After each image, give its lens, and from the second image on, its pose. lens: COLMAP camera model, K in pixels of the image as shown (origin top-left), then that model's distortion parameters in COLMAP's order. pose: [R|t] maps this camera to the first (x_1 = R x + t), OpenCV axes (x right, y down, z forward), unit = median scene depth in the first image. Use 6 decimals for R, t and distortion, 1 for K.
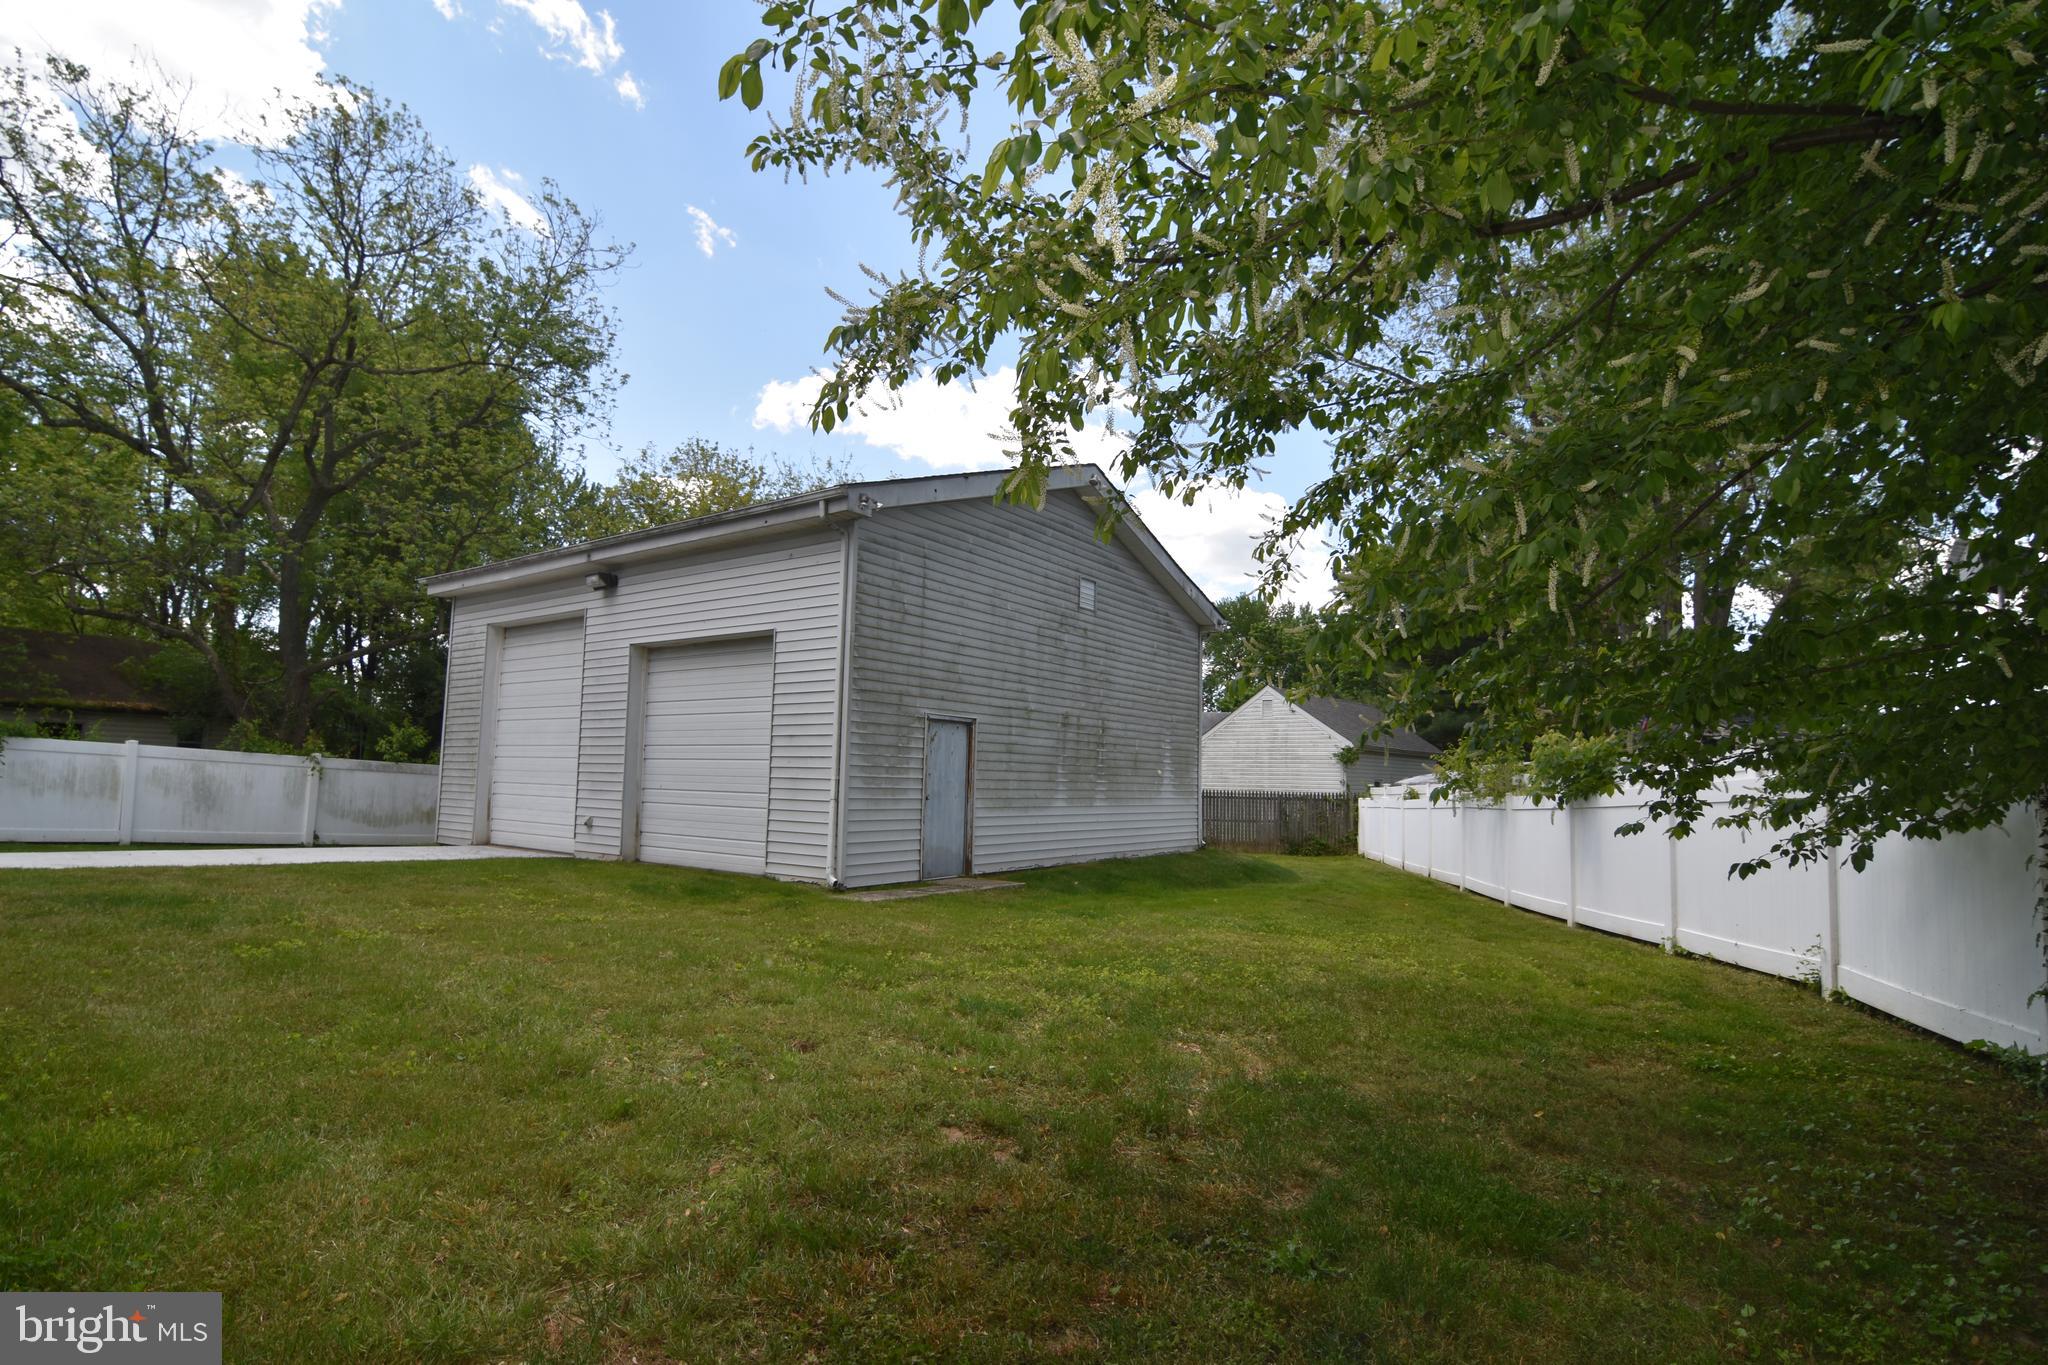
lens RADIAL K [[983.8, 0, 1024.6], [0, 983.8, 681.3], [0, 0, 1]] dist [-0.015531, -0.006415]
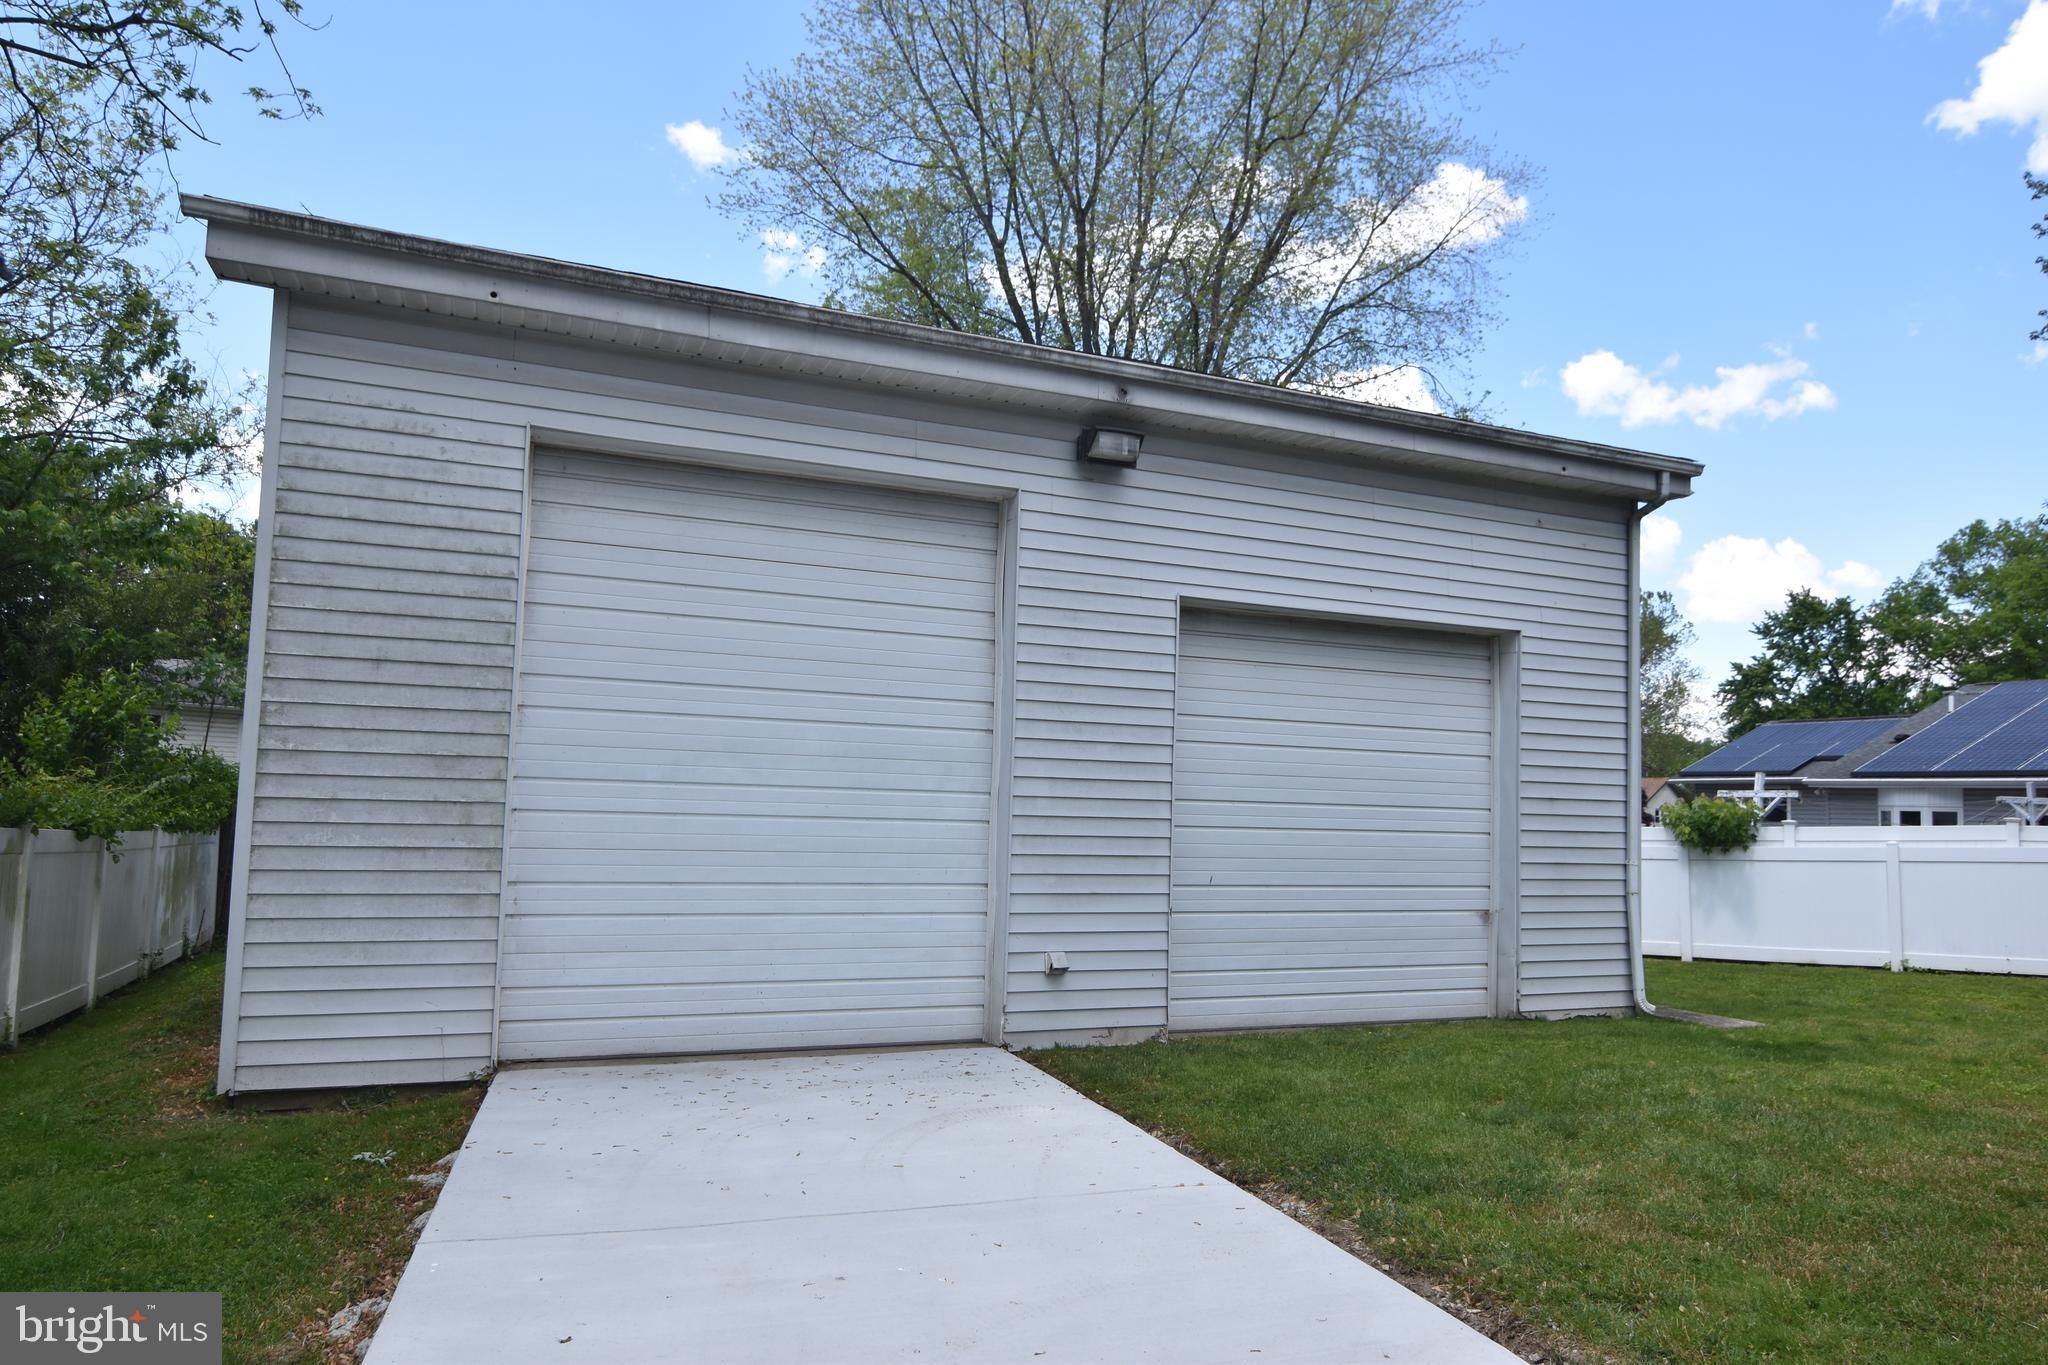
lens RADIAL K [[1341.3, 0, 1021.2], [0, 1341.3, 680.5], [0, 0, 1]] dist [-0.003391, -0.015441]
pose [[0.521289, 0.069186, 0.850571, -1.130580], [-0.103900, 0.994439, -0.017211, 0.026751], [-0.847031, -0.079403, 0.525579, 0.787899]]
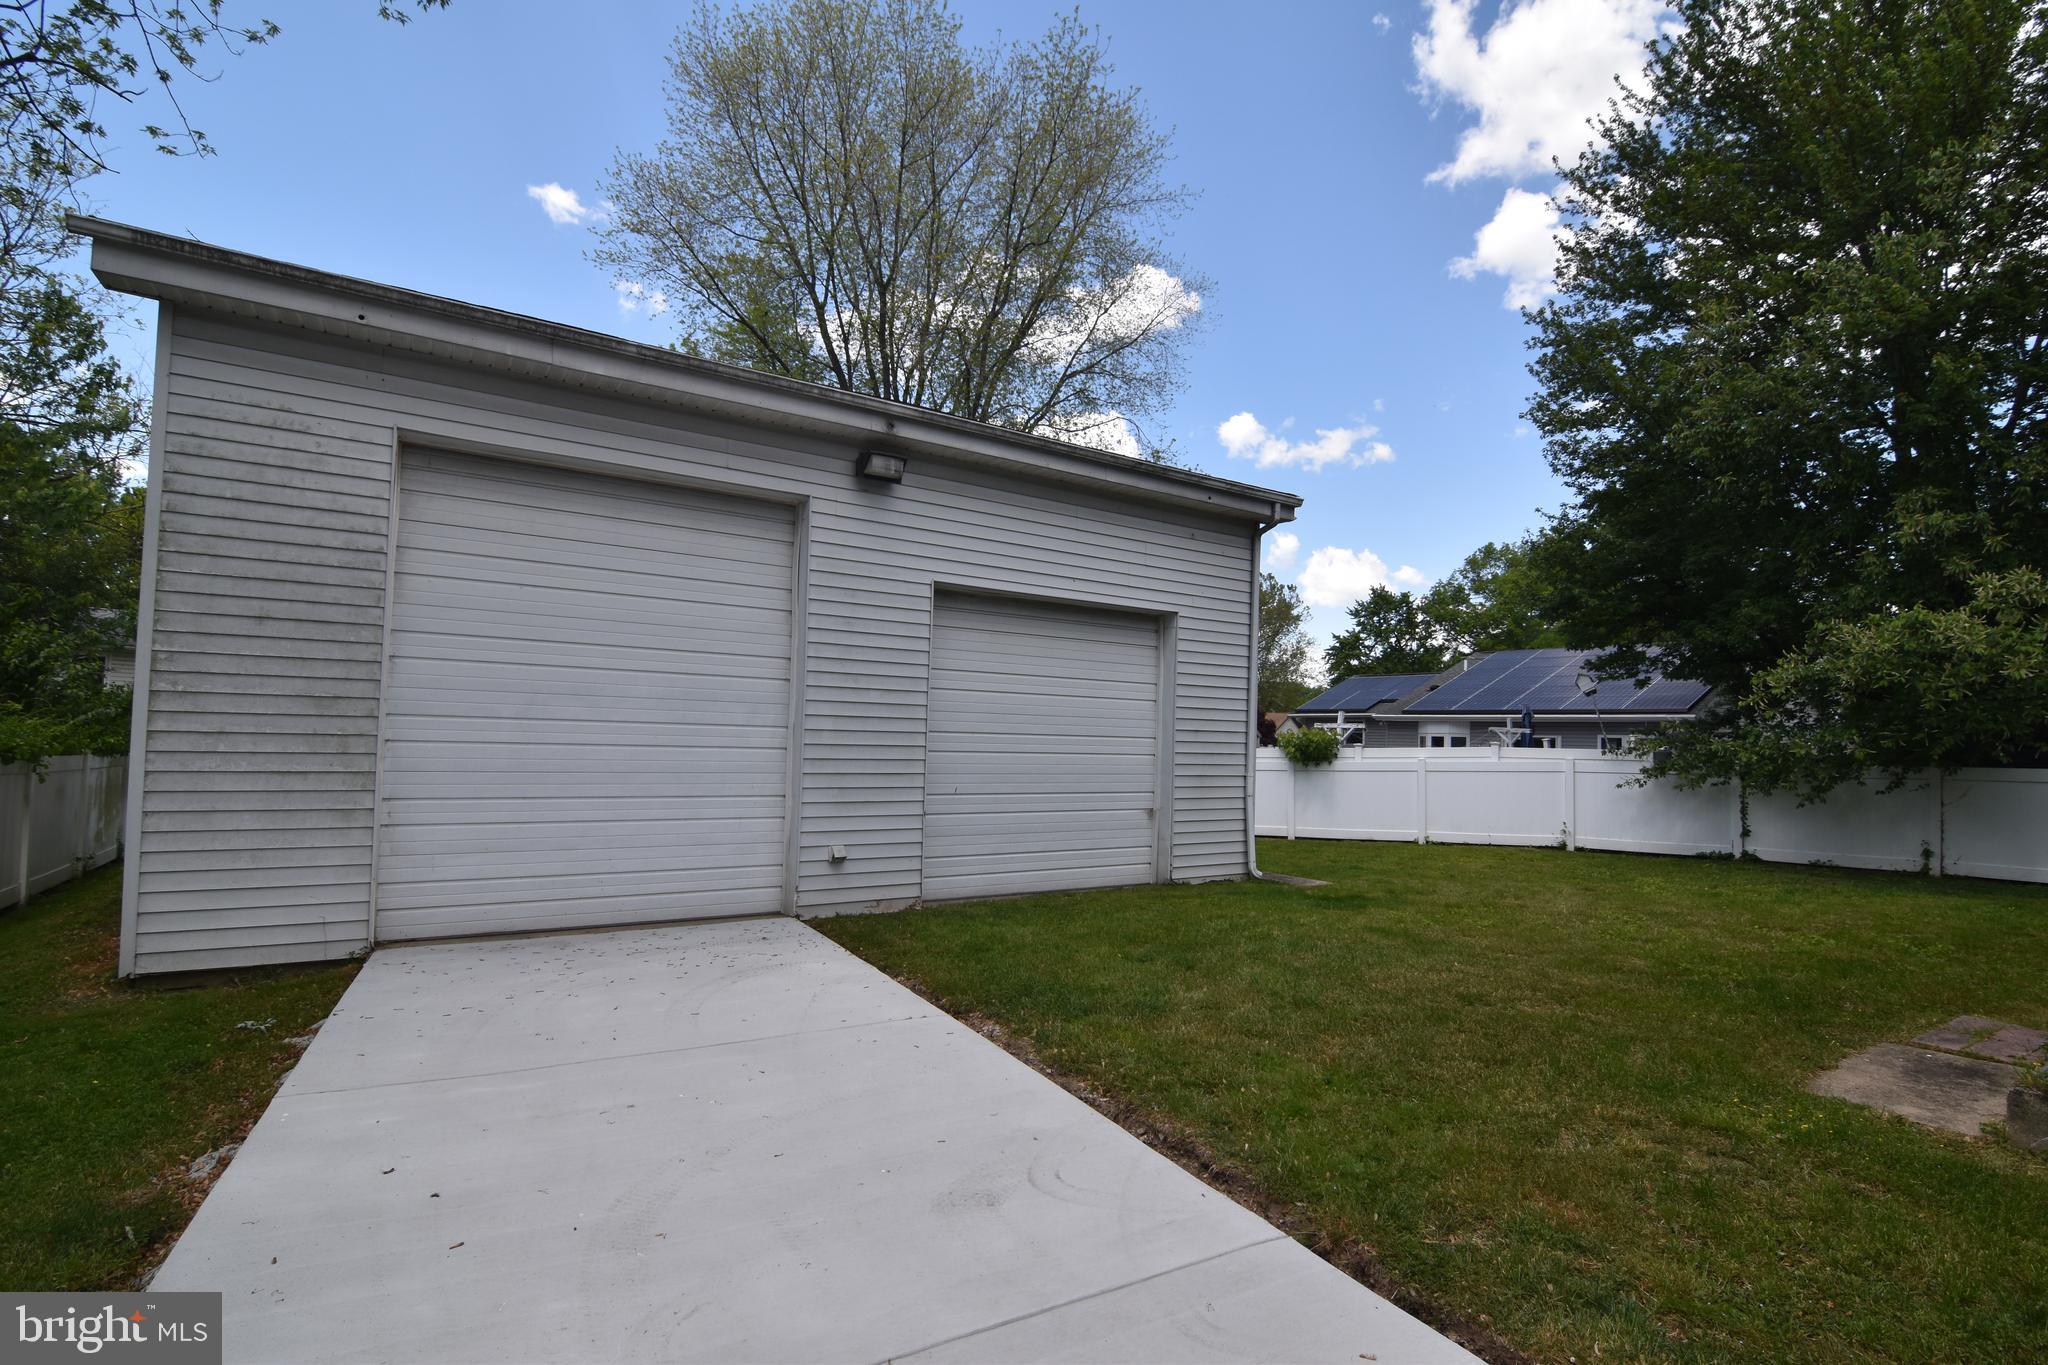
lens RADIAL K [[983.8, 0, 1025.7], [0, 983.8, 683.6], [0, 0, 1]] dist [-0.015531, -0.006415]
pose [[0.357498, 0.035120, 0.933253, -1.112194], [-0.116222, 0.993198, 0.007145, 0.020932], [-0.926654, -0.111019, 0.359148, 0.772214]]
